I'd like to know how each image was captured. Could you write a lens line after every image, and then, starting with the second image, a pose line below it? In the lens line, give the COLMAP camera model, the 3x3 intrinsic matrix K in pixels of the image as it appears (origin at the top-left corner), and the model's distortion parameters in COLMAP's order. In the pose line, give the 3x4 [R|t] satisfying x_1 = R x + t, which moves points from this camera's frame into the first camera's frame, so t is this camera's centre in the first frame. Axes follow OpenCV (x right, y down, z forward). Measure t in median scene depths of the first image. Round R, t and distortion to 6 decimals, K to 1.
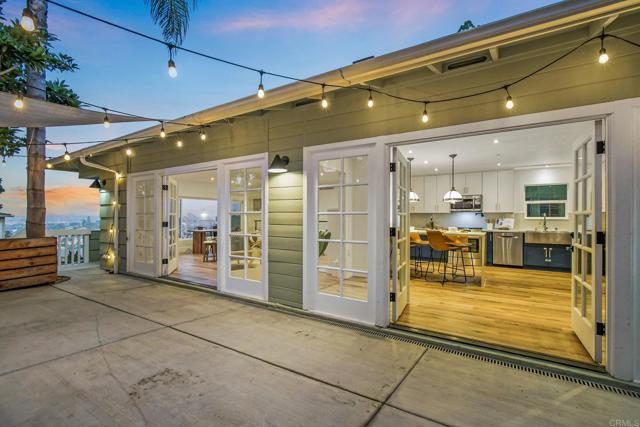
lens RADIAL K [[285.2, 0, 320.0], [0, 285.2, 213.5], [0, 0, 1]] dist [0.000185, -0.000040]
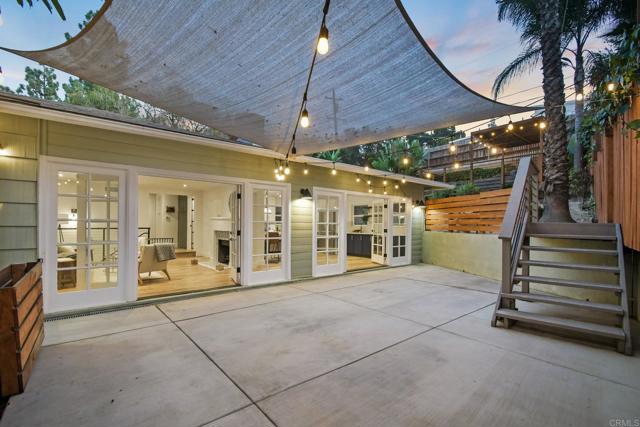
lens RADIAL K [[285.2, 0, 320.0], [0, 285.2, 213.5], [0, 0, 1]] dist [0.000185, -0.000040]
pose [[0.330652, 0.026473, 0.943381, -1.731157], [-0.027774, 0.999446, -0.018311, -0.030207], [-0.943344, -0.020147, 0.331204, 0.365046]]
